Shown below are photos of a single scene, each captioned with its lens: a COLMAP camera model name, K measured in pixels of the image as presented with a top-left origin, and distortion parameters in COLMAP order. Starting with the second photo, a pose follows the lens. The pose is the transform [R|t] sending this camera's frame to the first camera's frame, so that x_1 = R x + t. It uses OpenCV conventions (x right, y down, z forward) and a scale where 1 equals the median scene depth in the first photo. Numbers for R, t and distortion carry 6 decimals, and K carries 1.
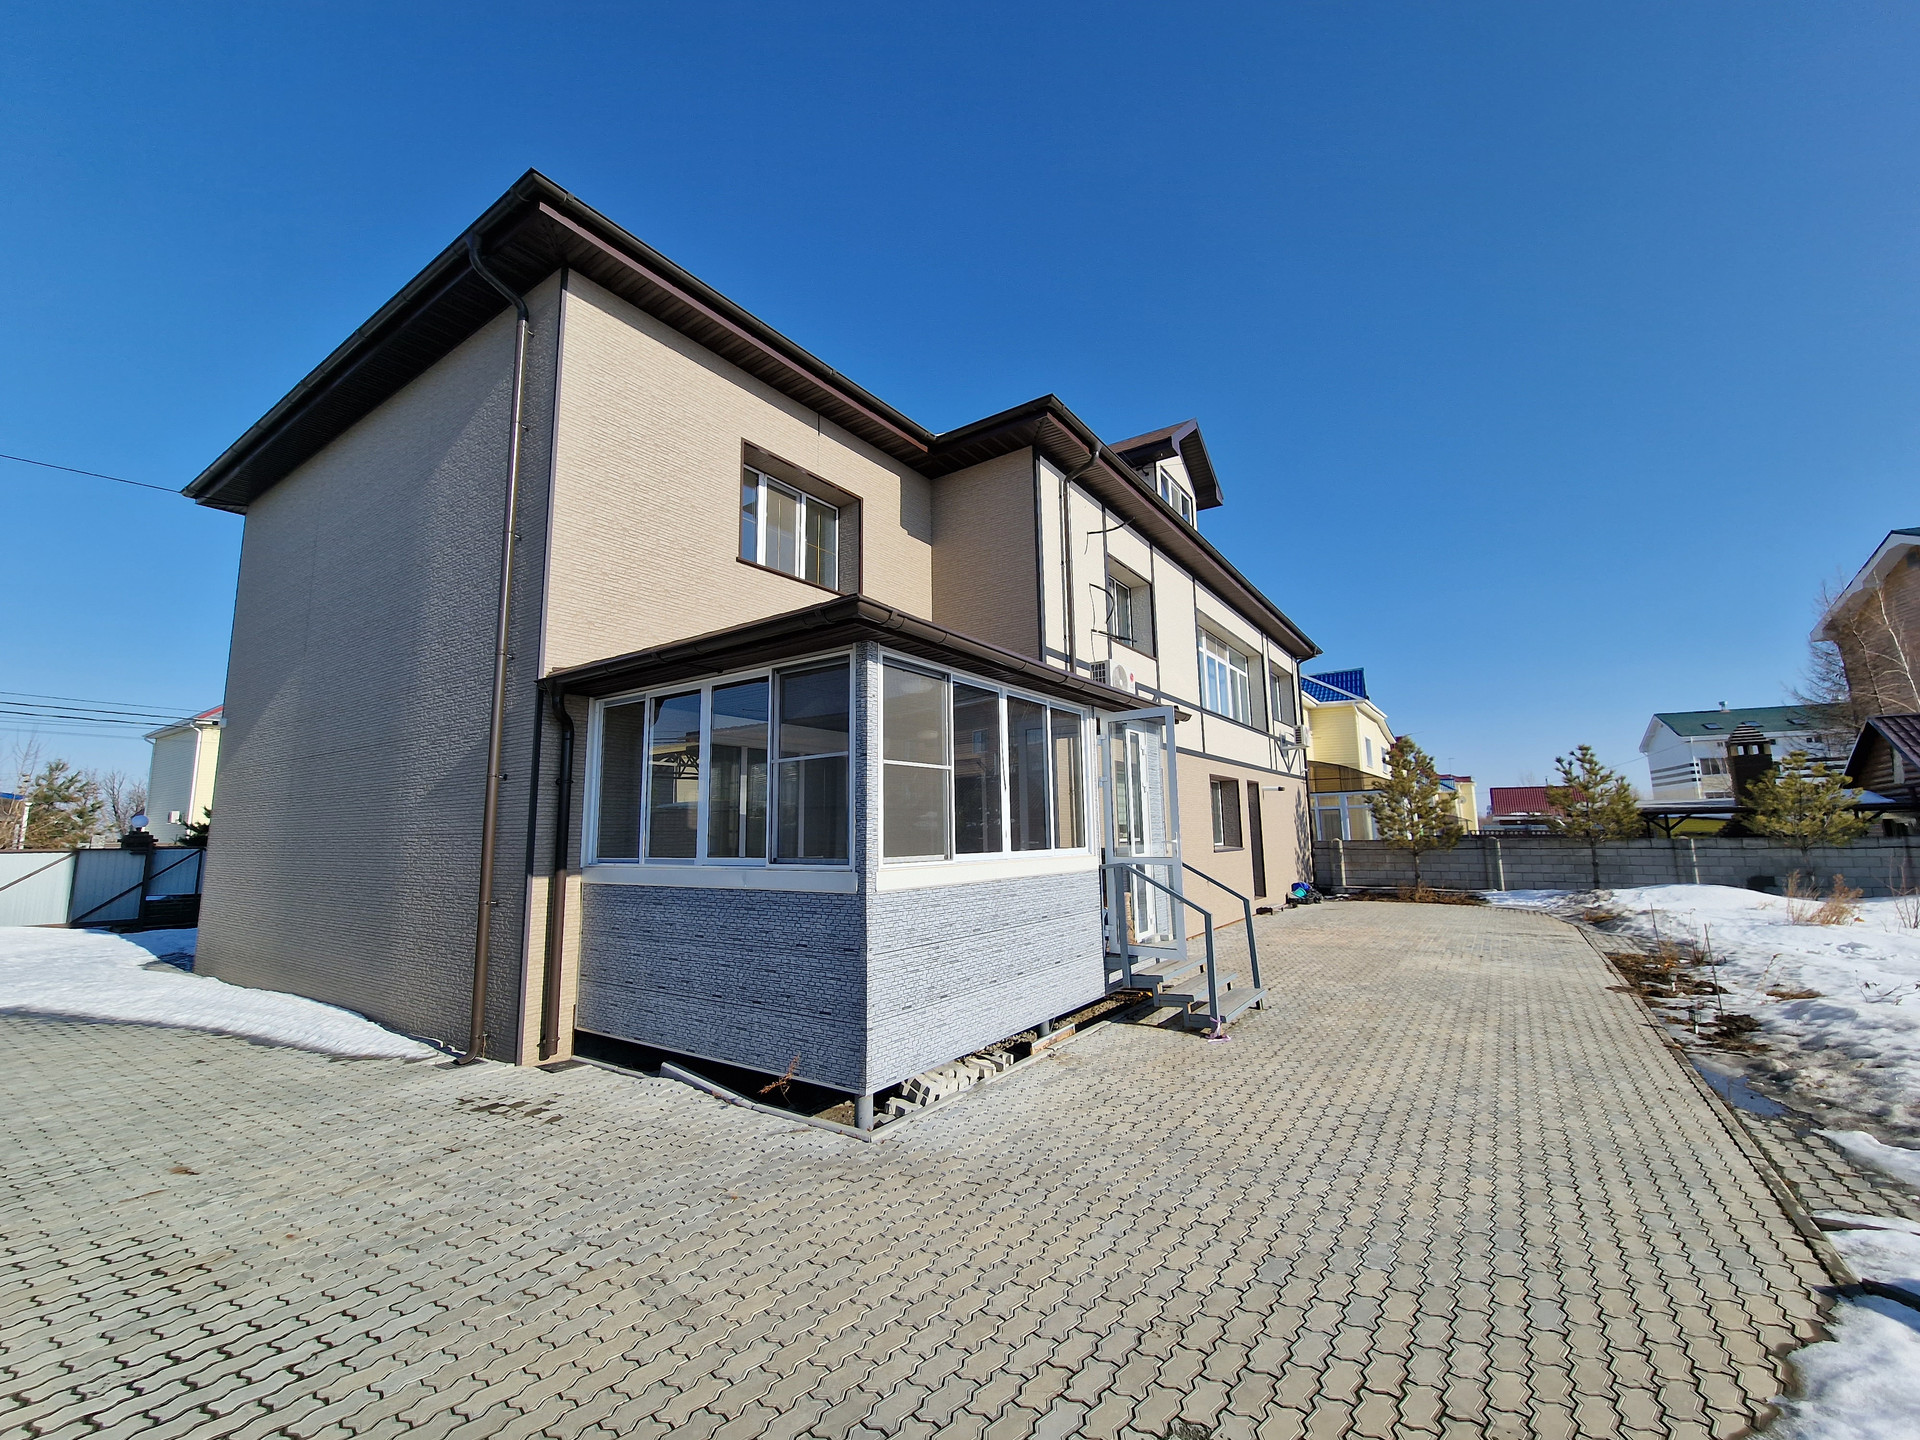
lens RADIAL K [[792.6, 0, 963.8], [0, 792.6, 716.3], [0, 0, 1]] dist [0.001513, -0.000944]
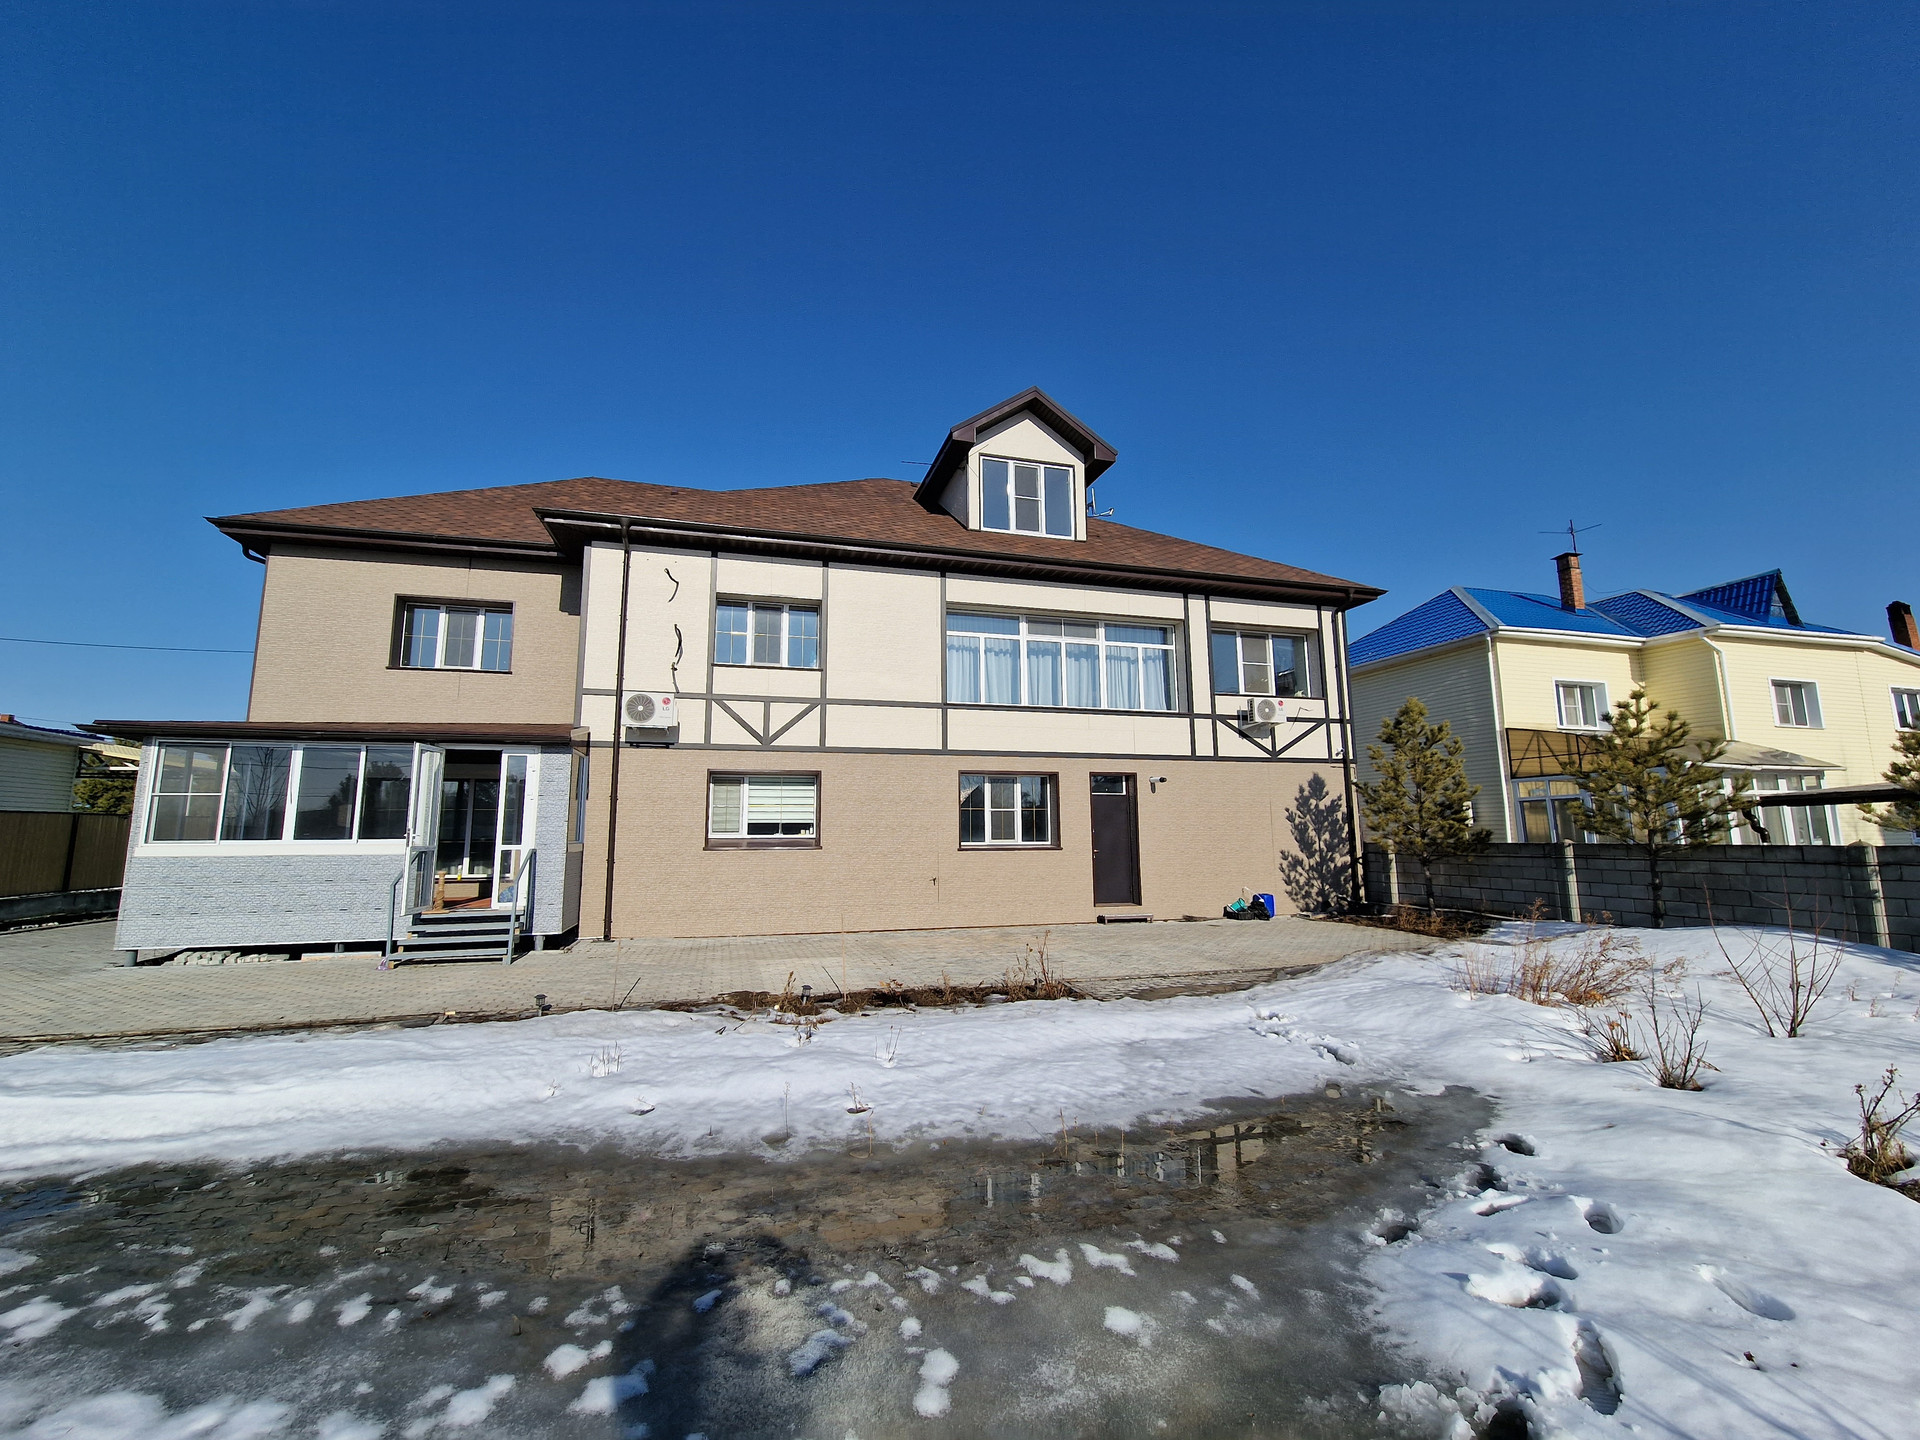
lens RADIAL K [[792.6, 0, 958.4], [0, 792.6, 732.0], [0, 0, 1]] dist [0.001513, -0.000944]
pose [[0.769991, -0.073665, -0.633788, 1.064346], [0.088798, 0.996018, -0.007887, 0.037370], [0.631846, -0.050206, 0.773466, 0.279120]]
